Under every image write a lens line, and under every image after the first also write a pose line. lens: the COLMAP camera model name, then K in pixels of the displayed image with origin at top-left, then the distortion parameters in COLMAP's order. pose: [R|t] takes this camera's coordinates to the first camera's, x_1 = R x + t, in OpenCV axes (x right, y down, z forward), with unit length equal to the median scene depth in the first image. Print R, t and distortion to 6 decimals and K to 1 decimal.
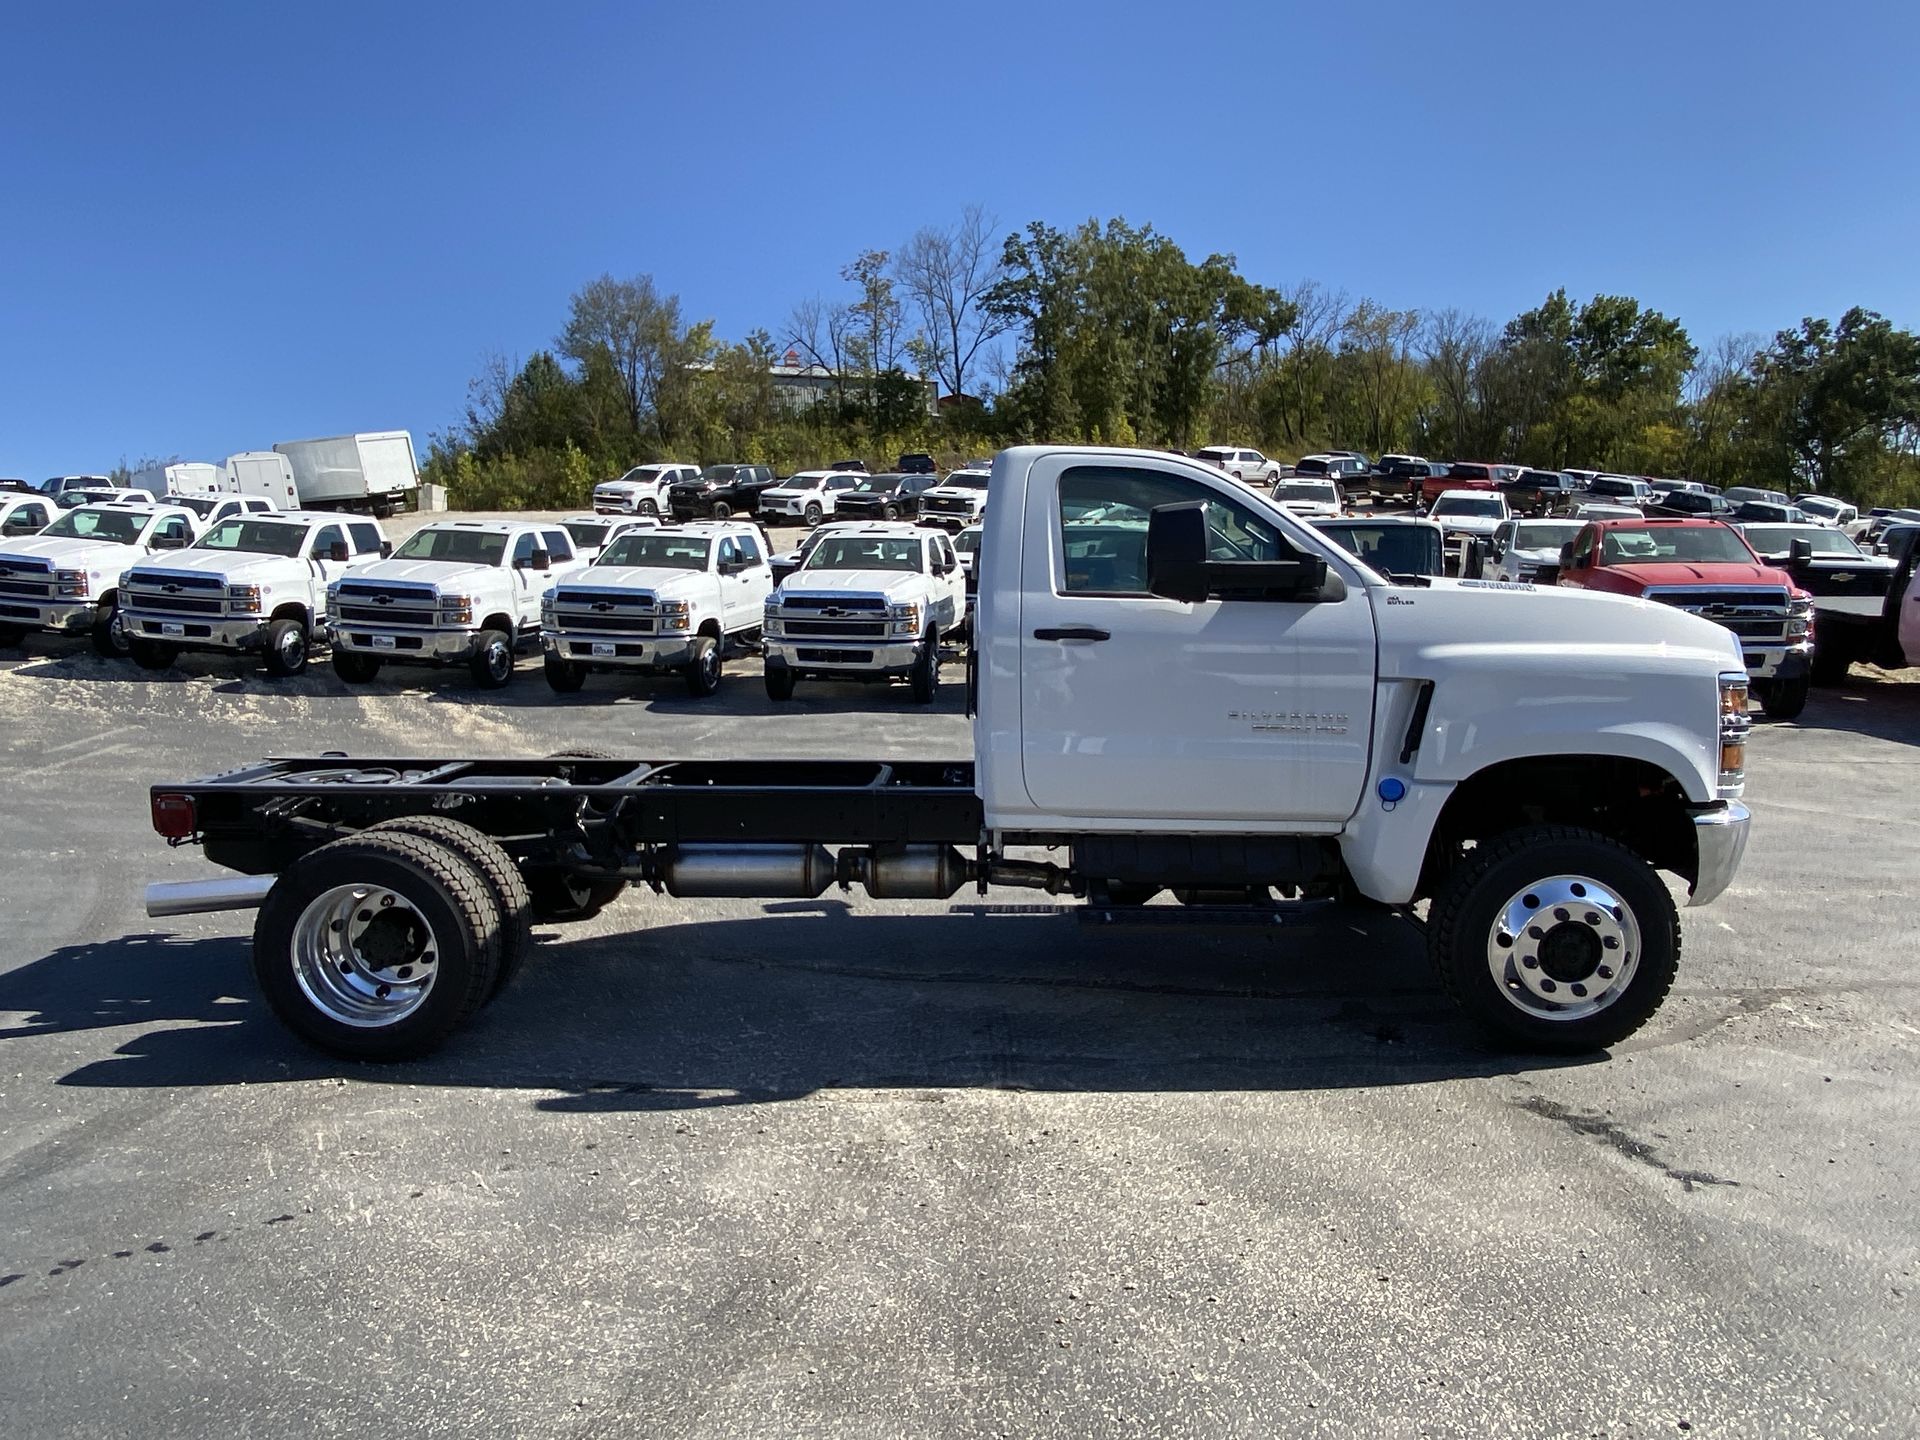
lens RADIAL K [[1207.8, 0, 950.6], [0, 1207.8, 723.1], [0, 0, 1]] dist [0.071489, -0.081823]
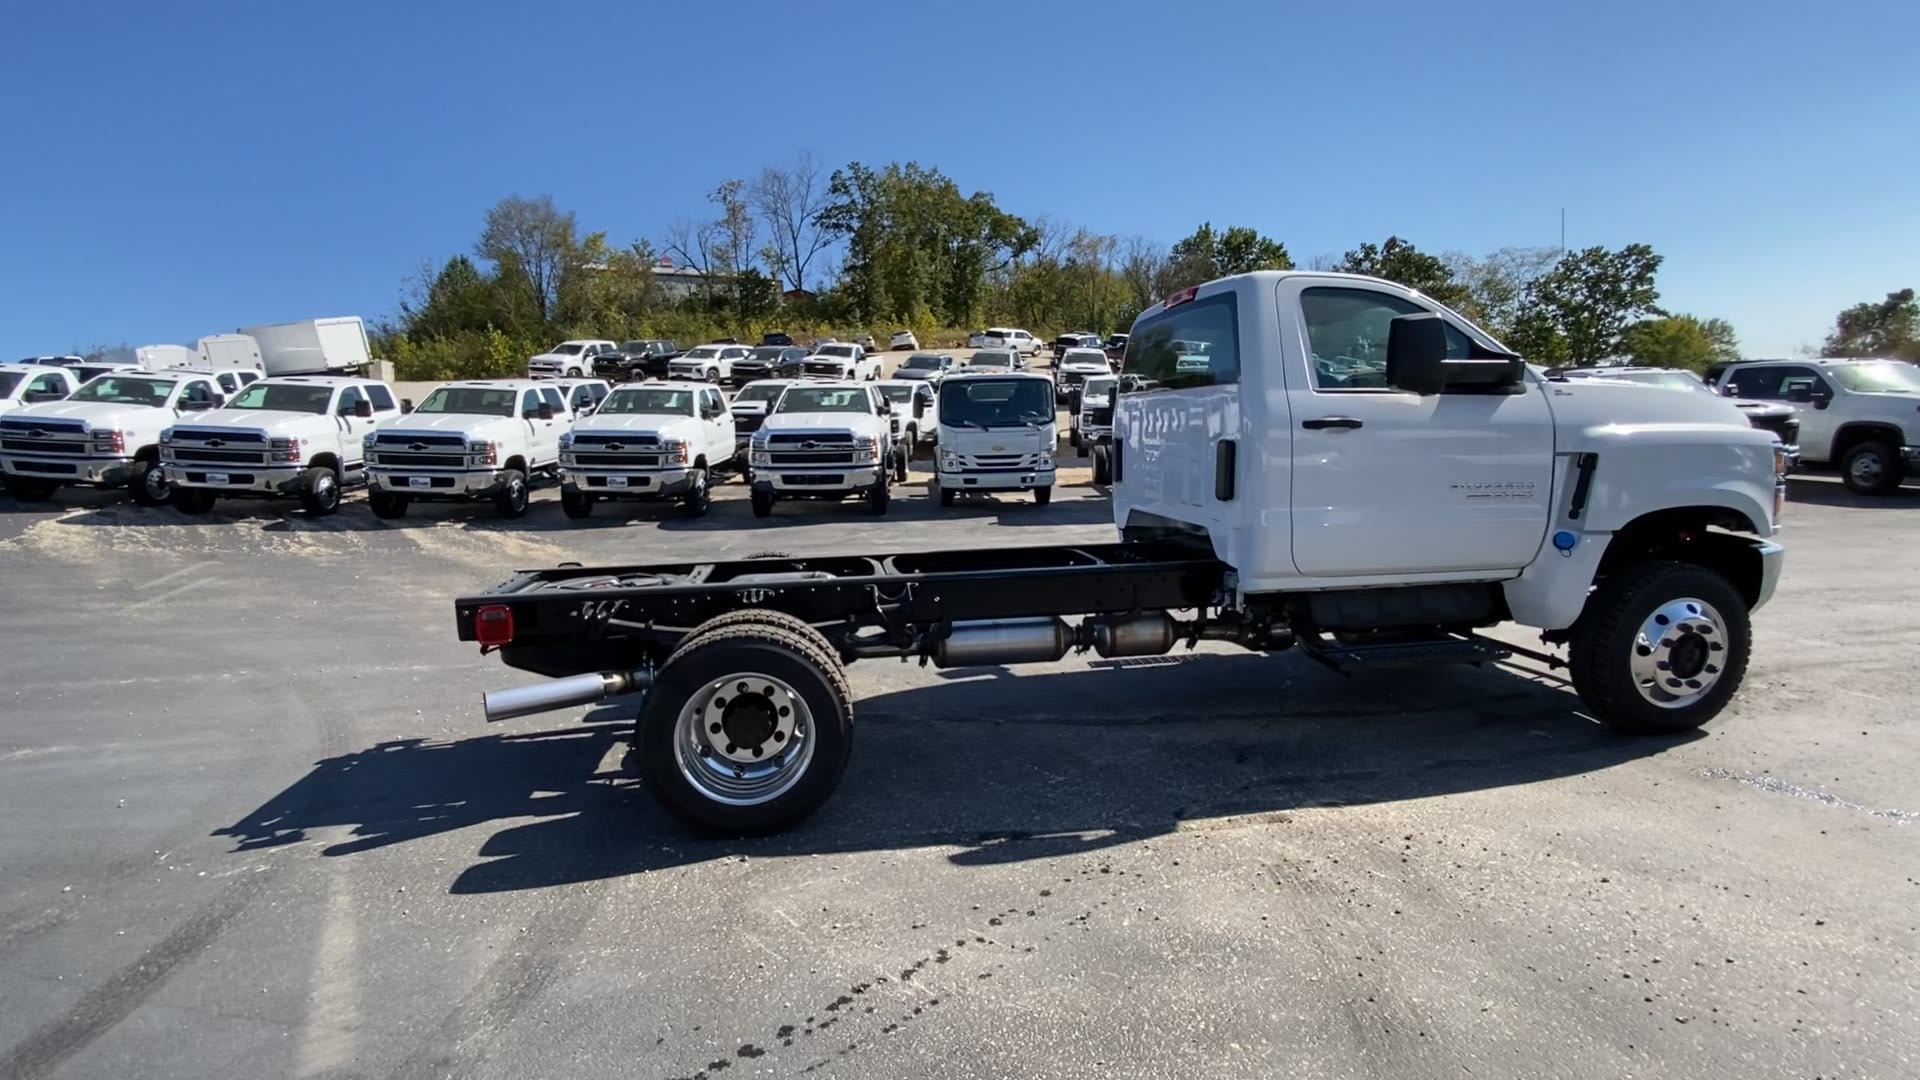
lens RADIAL K [[891.2, 0, 955.8], [0, 891.2, 536.2], [0, 0, 1]] dist [0.013113, -0.014586]
pose [[0.981375, -0.046252, 0.186453, -0.043213], [0.045851, 0.998927, 0.006467, 0.001474], [-0.186552, 0.002202, 0.982443, 0.019354]]
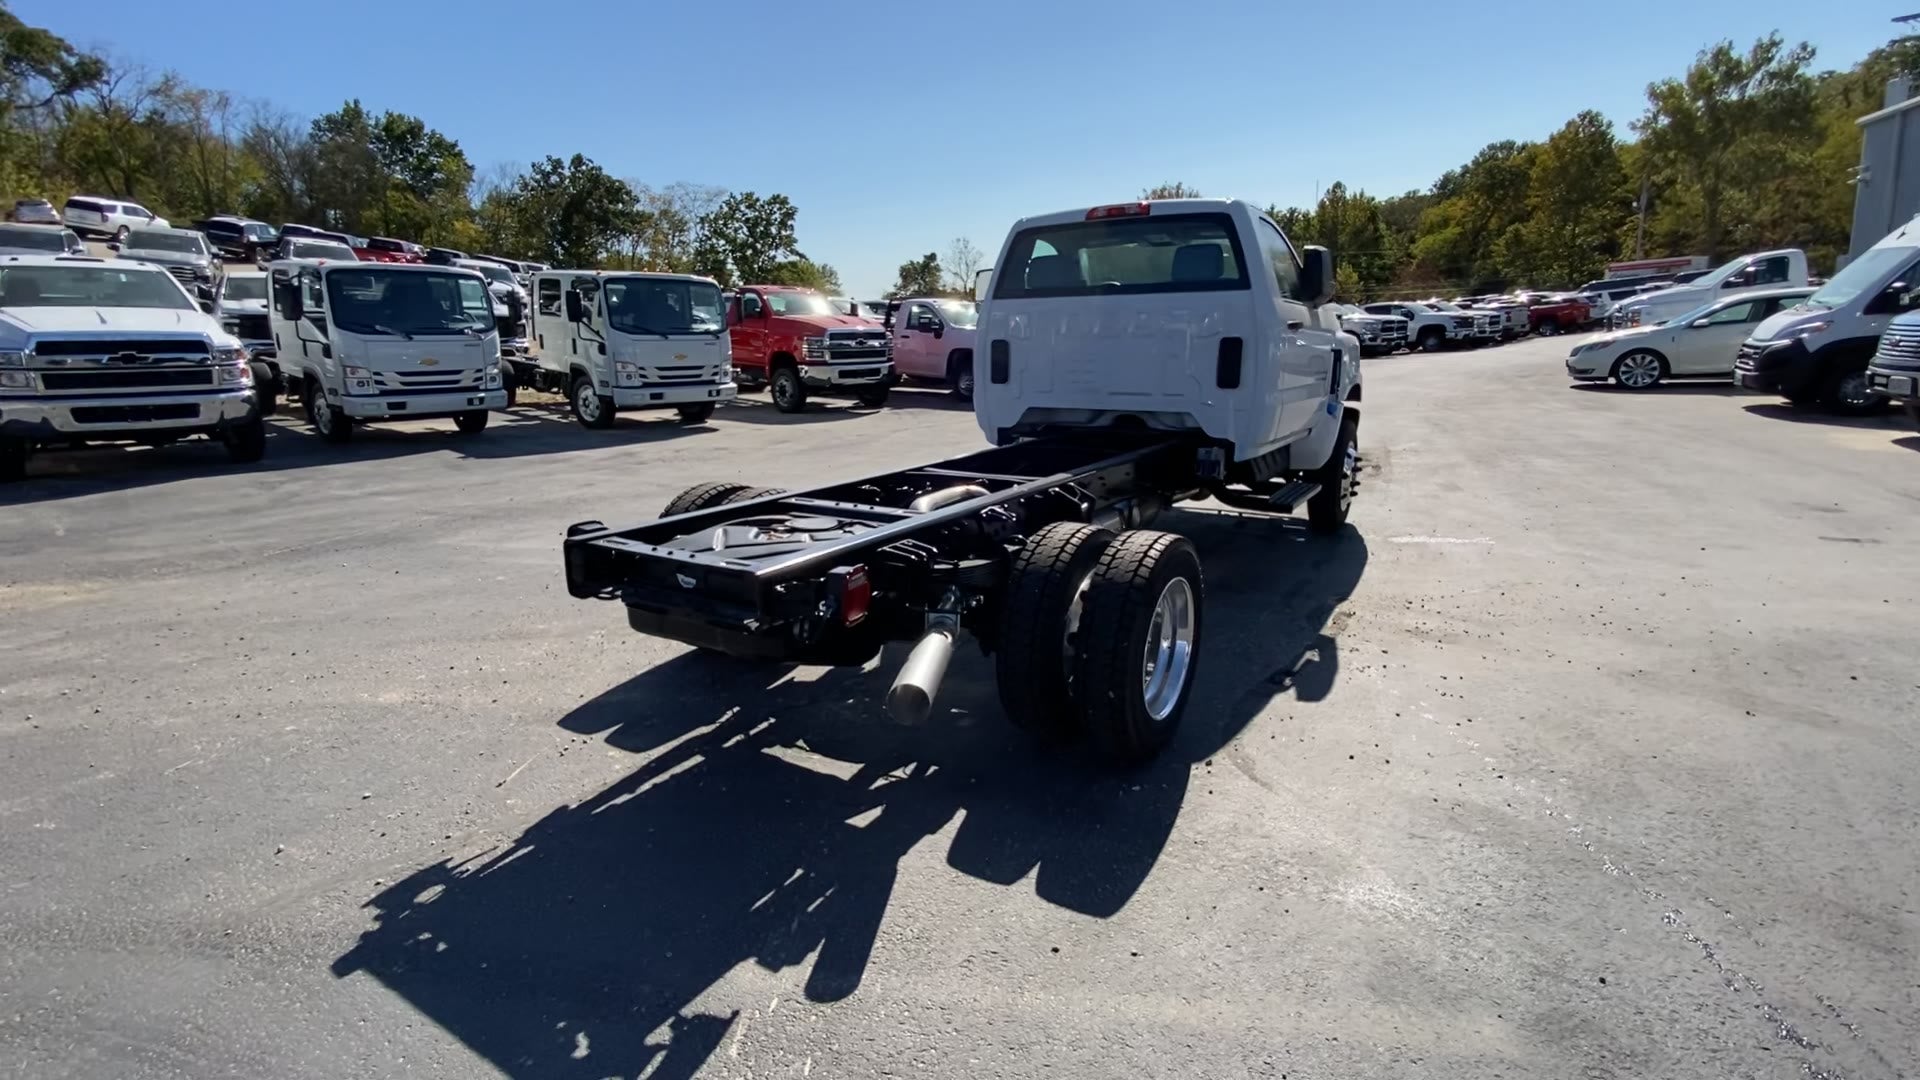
lens RADIAL K [[891.2, 0, 955.8], [0, 891.2, 536.2], [0, 0, 1]] dist [0.013113, -0.014586]
pose [[0.505410, -0.193023, 0.841013, -0.116193], [0.107864, 0.981147, 0.160363, -0.003838], [-0.856111, 0.009666, 0.516702, 0.076274]]
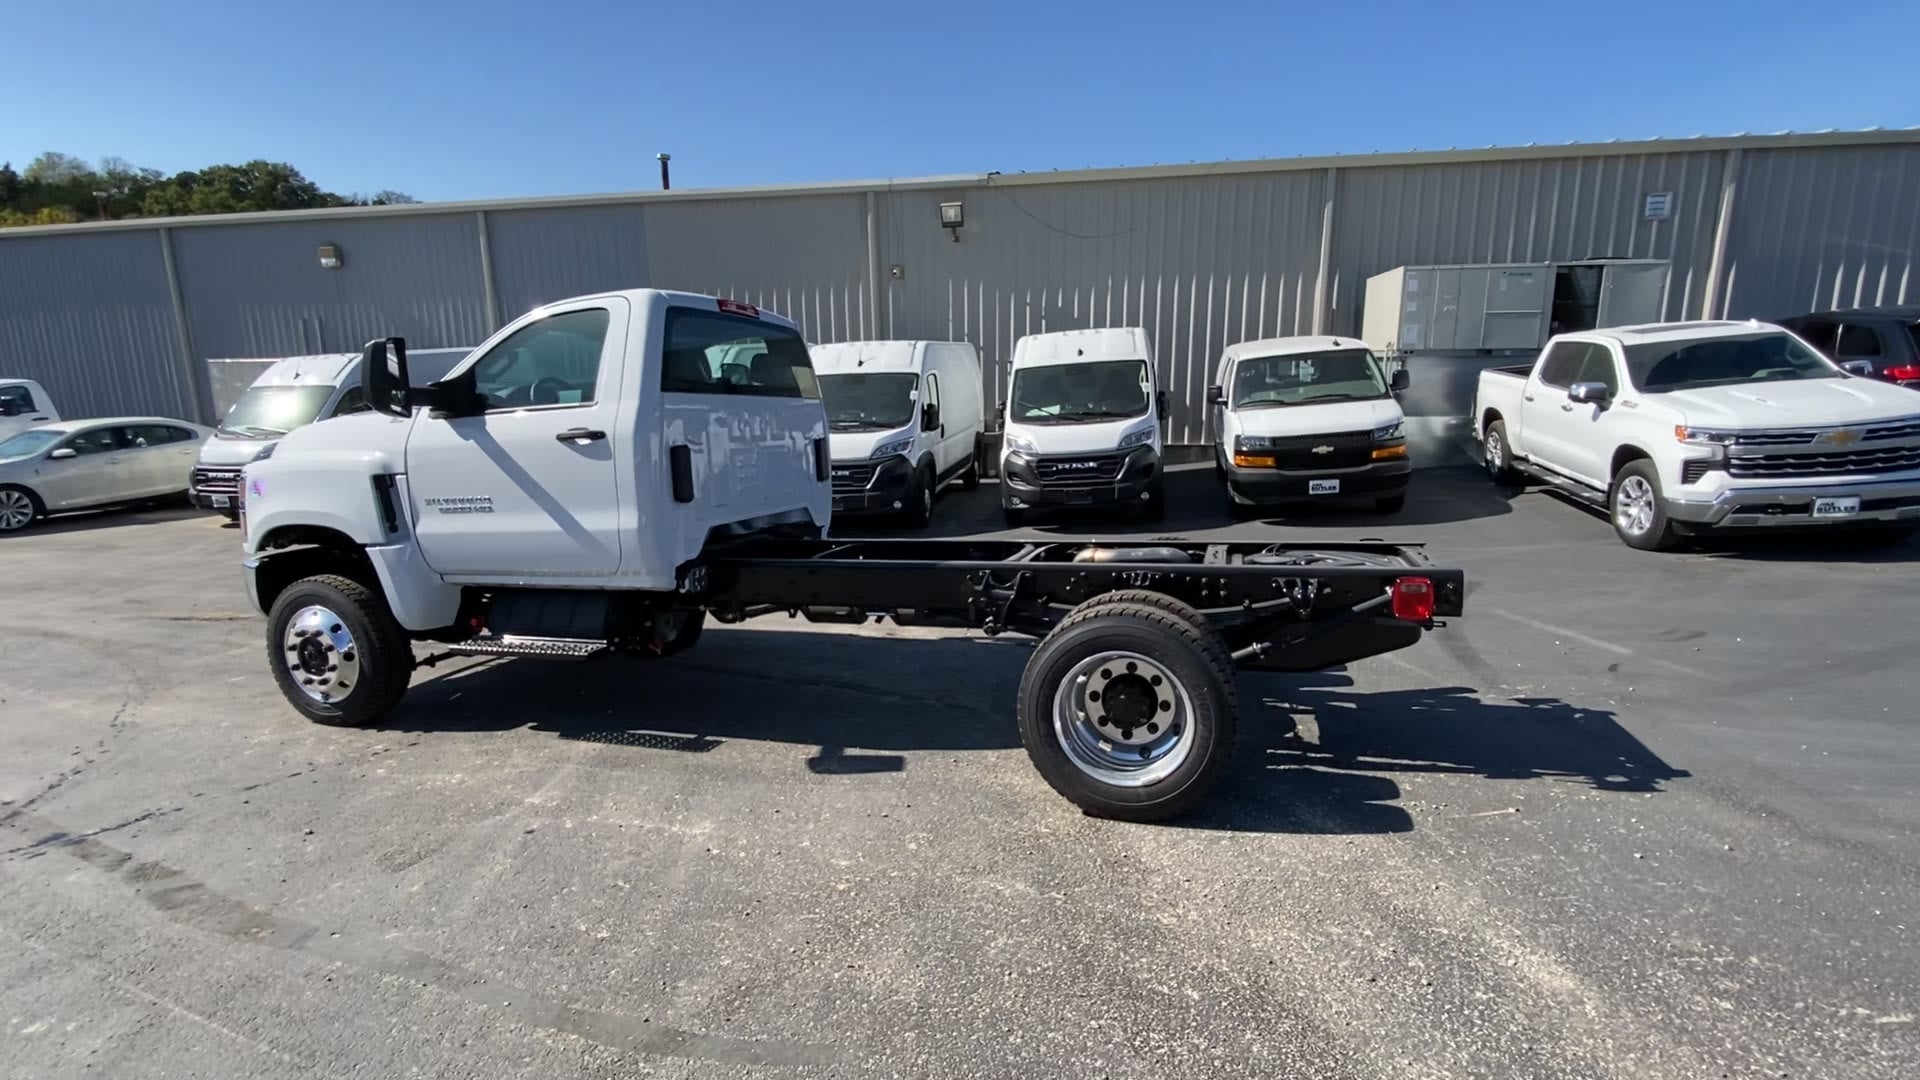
lens RADIAL K [[891.2, 0, 955.8], [0, 891.2, 536.2], [0, 0, 1]] dist [0.013113, -0.014586]
pose [[-0.962476, 0.000899, 0.271367, -0.052539], [0.065764, 0.970959, 0.230032, -0.021284], [-0.263279, 0.239246, -0.934583, 0.224227]]
